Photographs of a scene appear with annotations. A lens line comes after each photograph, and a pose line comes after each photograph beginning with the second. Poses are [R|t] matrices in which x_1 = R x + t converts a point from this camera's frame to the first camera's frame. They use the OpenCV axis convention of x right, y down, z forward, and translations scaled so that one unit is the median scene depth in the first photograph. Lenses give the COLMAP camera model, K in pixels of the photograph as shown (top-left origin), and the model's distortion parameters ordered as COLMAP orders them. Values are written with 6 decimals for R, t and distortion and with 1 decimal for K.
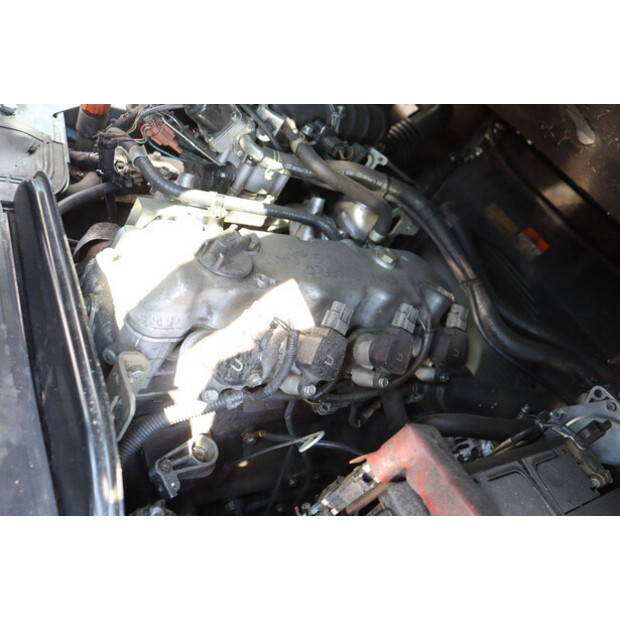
lens RADIAL K [[642.1, 0, 310.0], [0, 642.1, 310.0], [0, 0, 1]] dist [-0.061777, 0.020760]
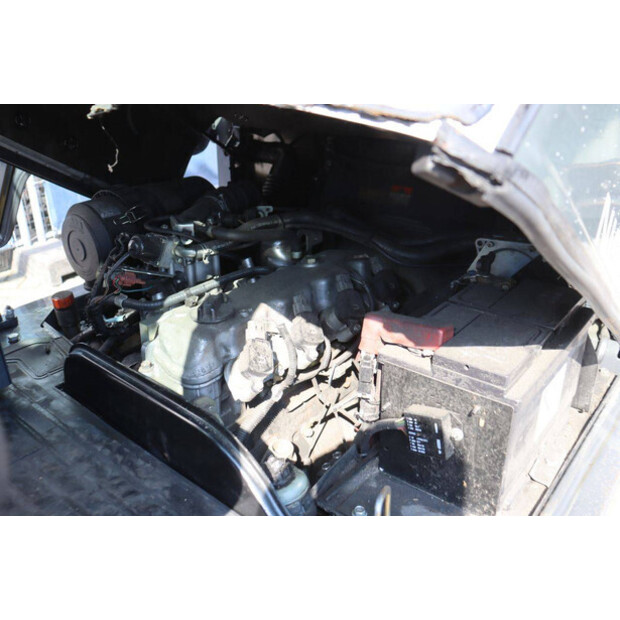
lens RADIAL K [[700.3, 0, 308.6], [0, 700.3, 298.9], [0, 0, 1]] dist [-0.017617, 0.008657]
pose [[0.811092, -0.579652, 0.078316, -0.051219], [0.584672, 0.799562, -0.137331, 0.195250], [0.016986, 0.157177, 0.987424, -0.488455]]
